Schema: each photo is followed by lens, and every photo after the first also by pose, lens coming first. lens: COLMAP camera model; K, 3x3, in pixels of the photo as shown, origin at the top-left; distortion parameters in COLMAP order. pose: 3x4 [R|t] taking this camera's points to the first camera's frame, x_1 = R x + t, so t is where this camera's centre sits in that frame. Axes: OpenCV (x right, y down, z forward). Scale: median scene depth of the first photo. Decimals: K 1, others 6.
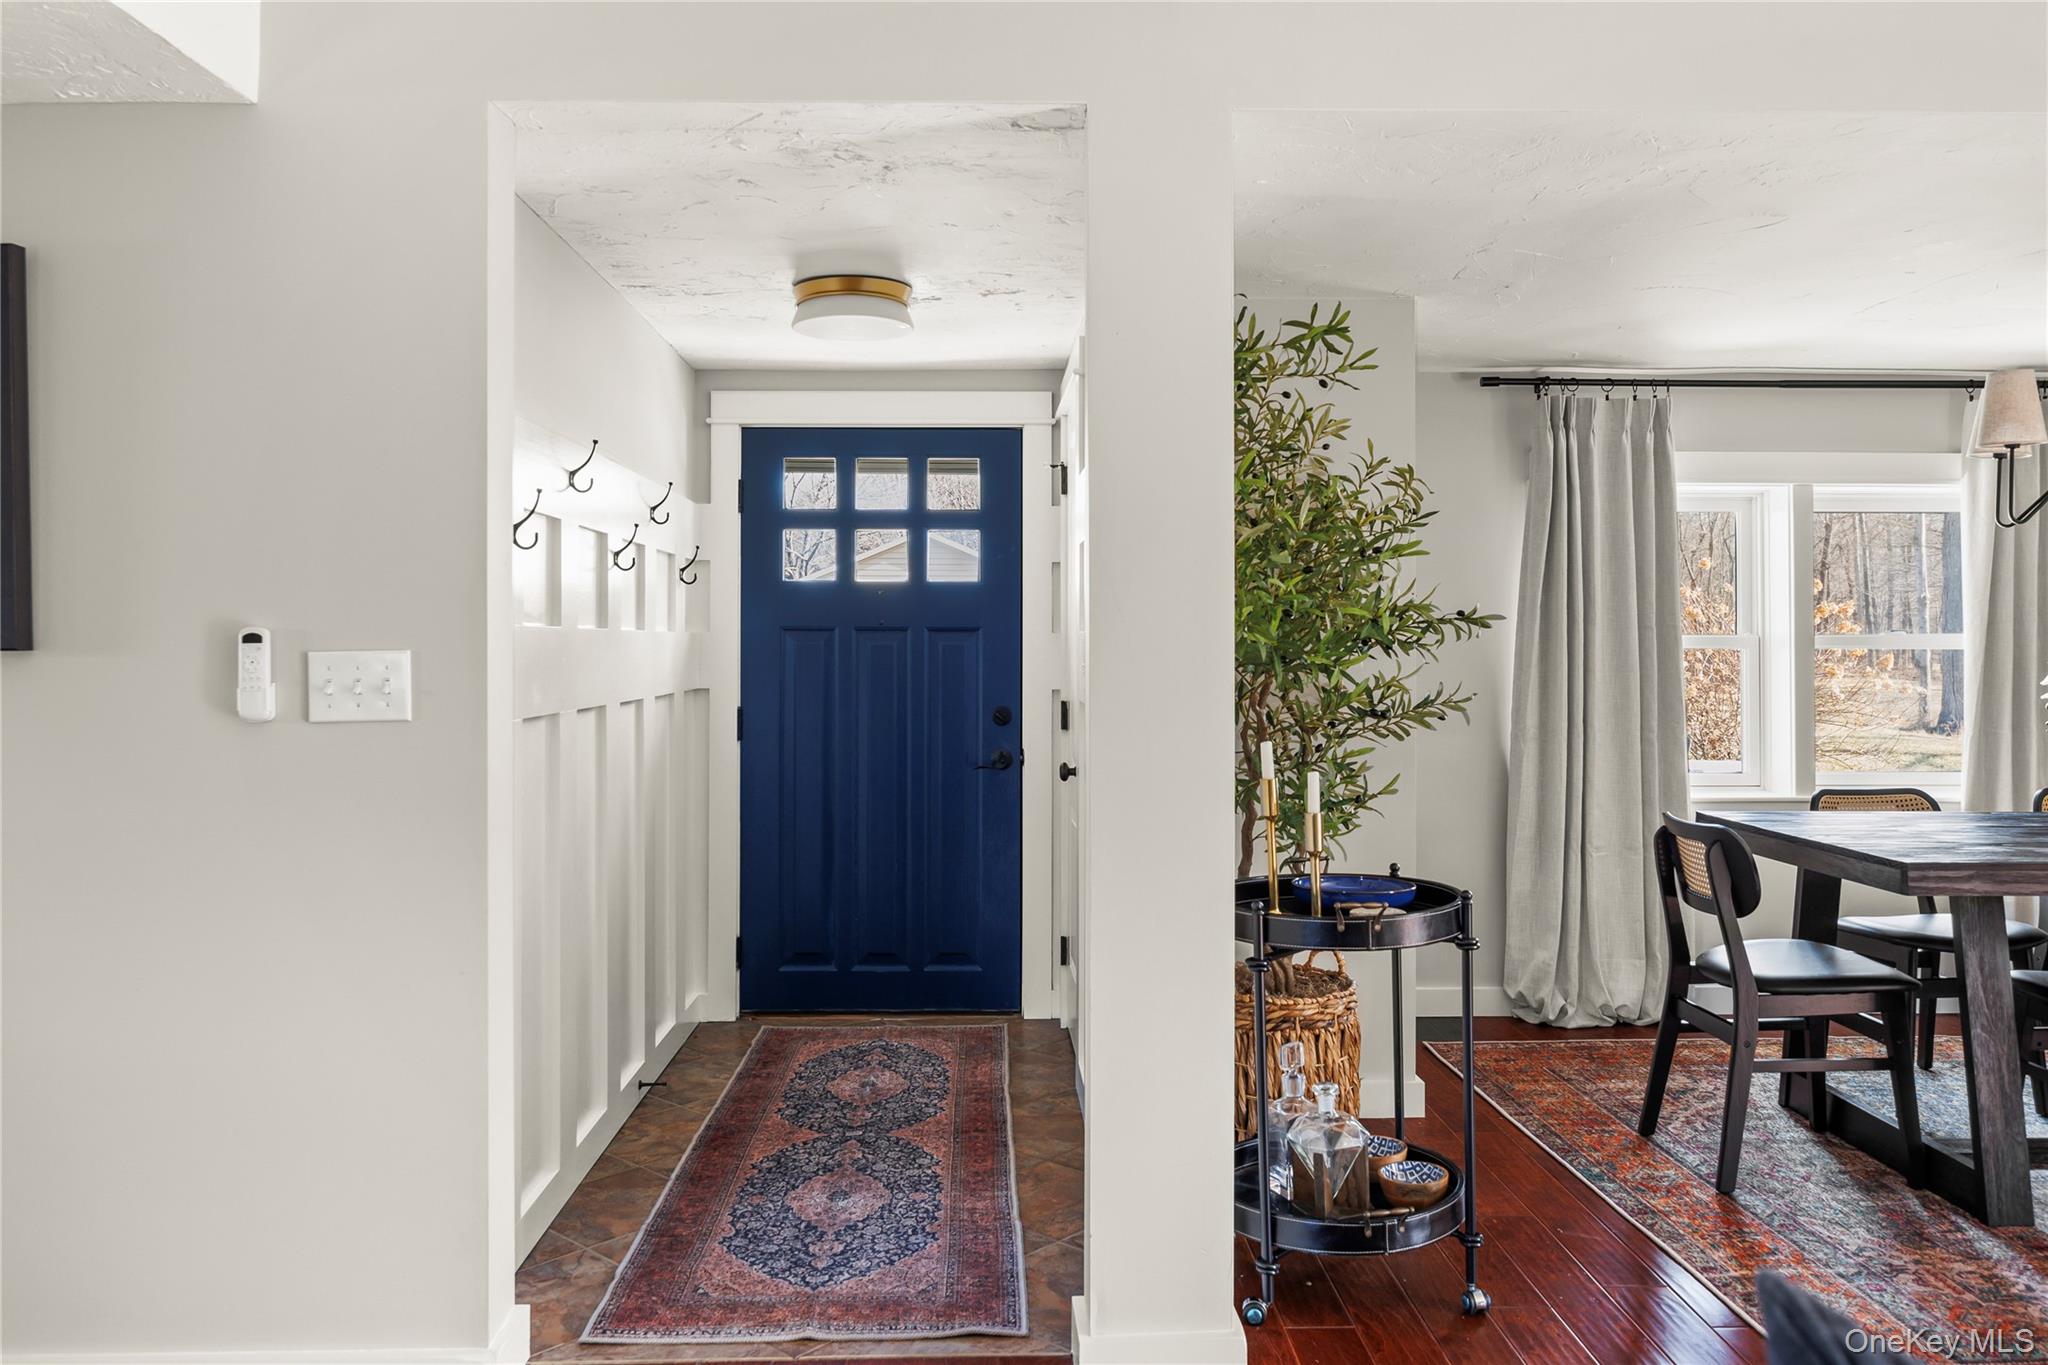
lens RADIAL K [[1477.3, 0, 1027.6], [0, 1477.3, 640.9], [0, 0, 1]] dist [0.001598, -0.001003]
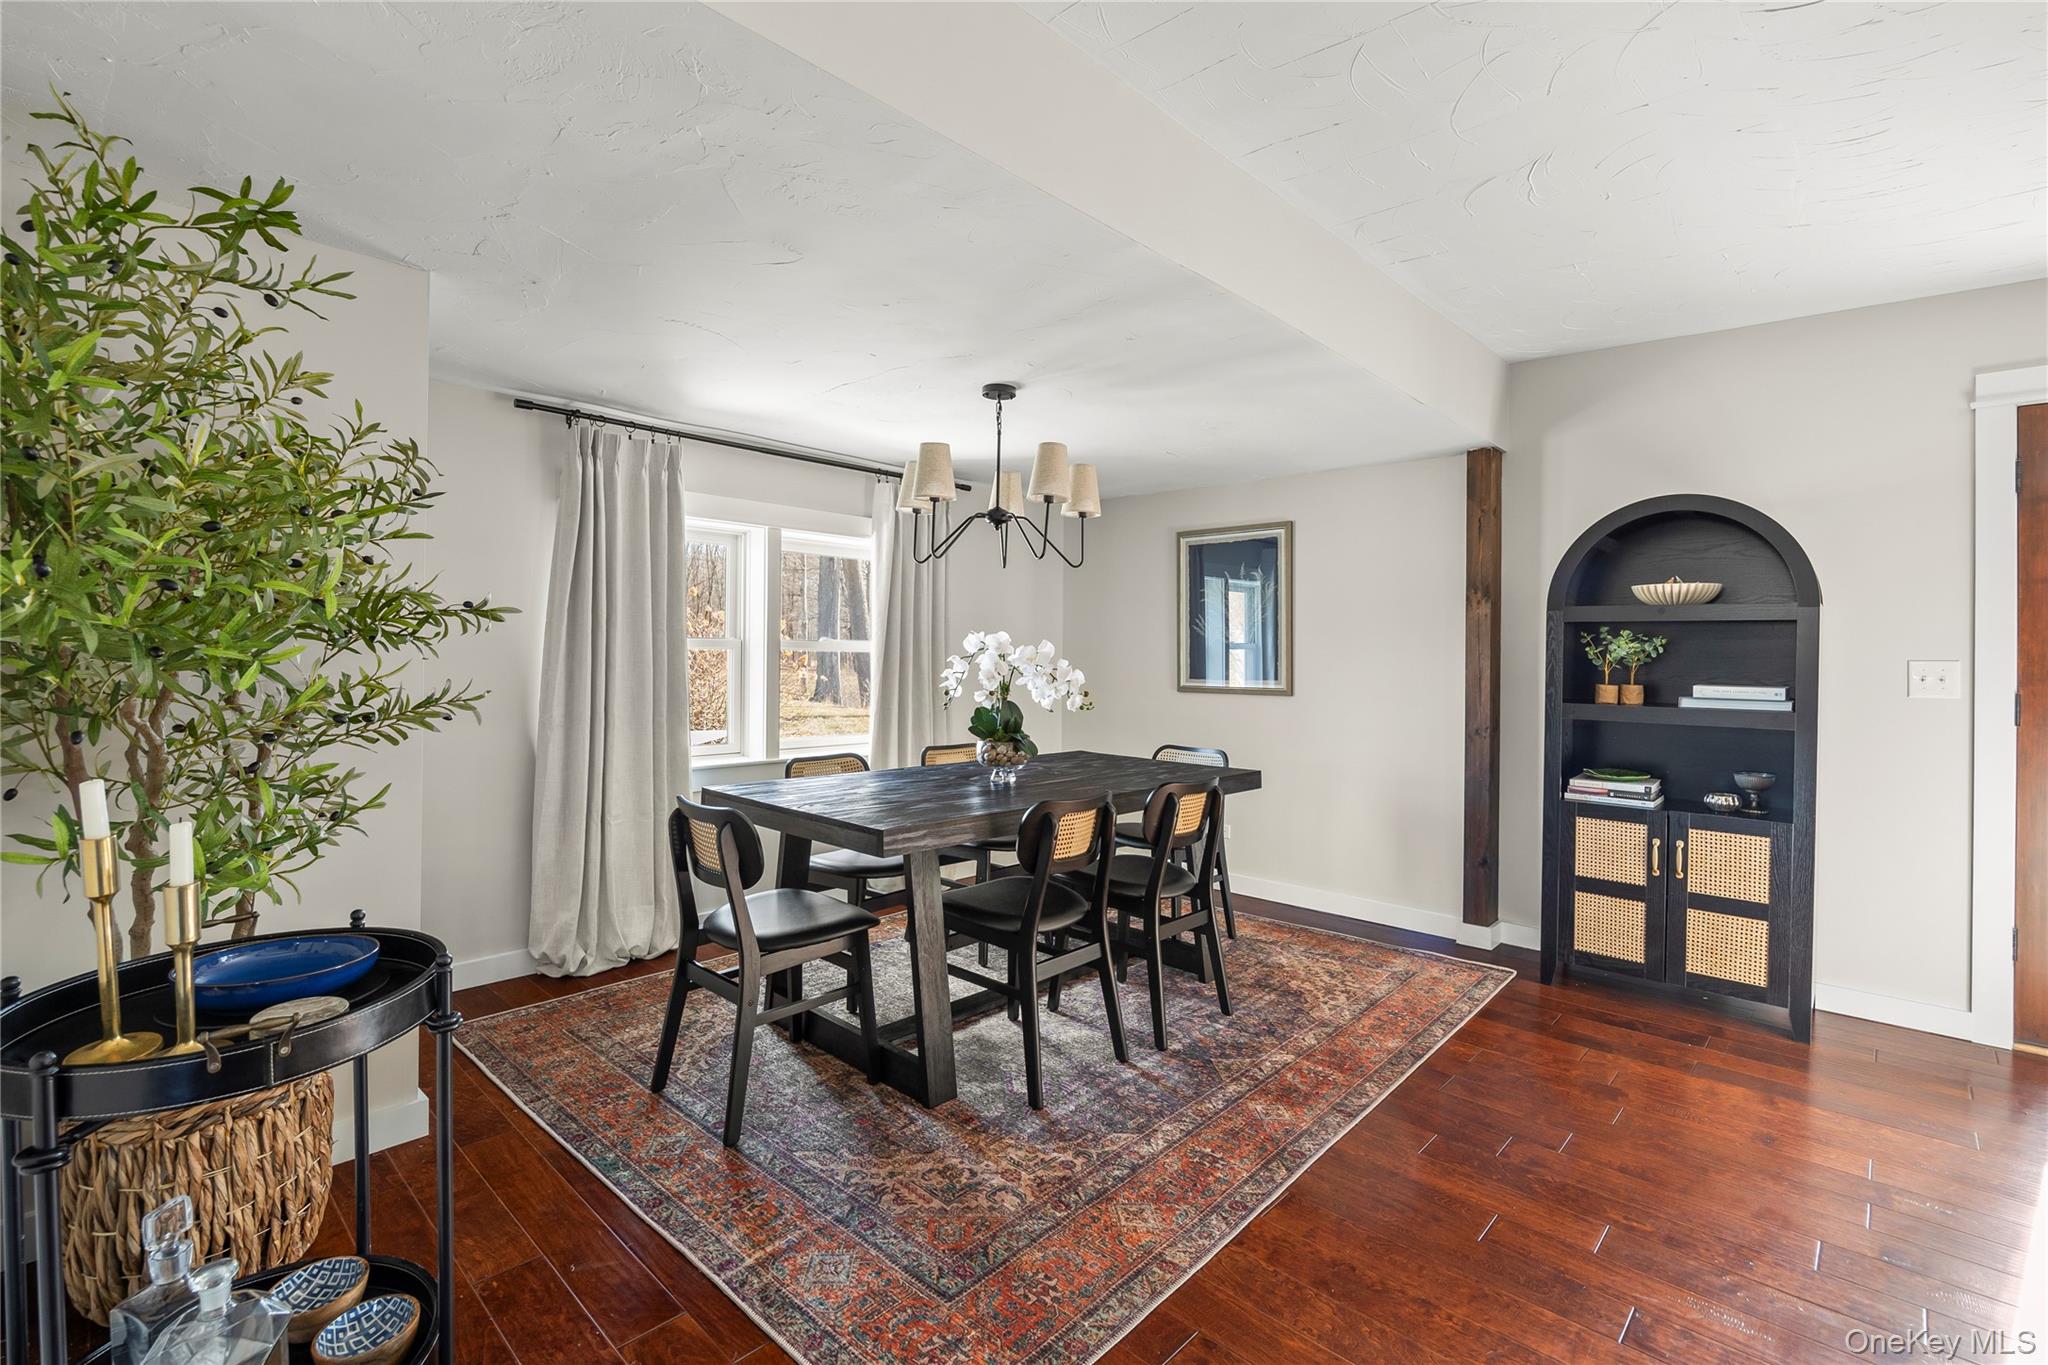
lens RADIAL K [[892.9, 0, 1016.6], [0, 892.9, 649.5], [0, 0, 1]] dist [-0.014625, 0.000457]
pose [[0.703266, 0.013145, 0.710805, 0.135880], [-0.015413, 0.999876, -0.003241, 0.005466], [-0.710760, -0.008677, 0.703381, 0.356993]]
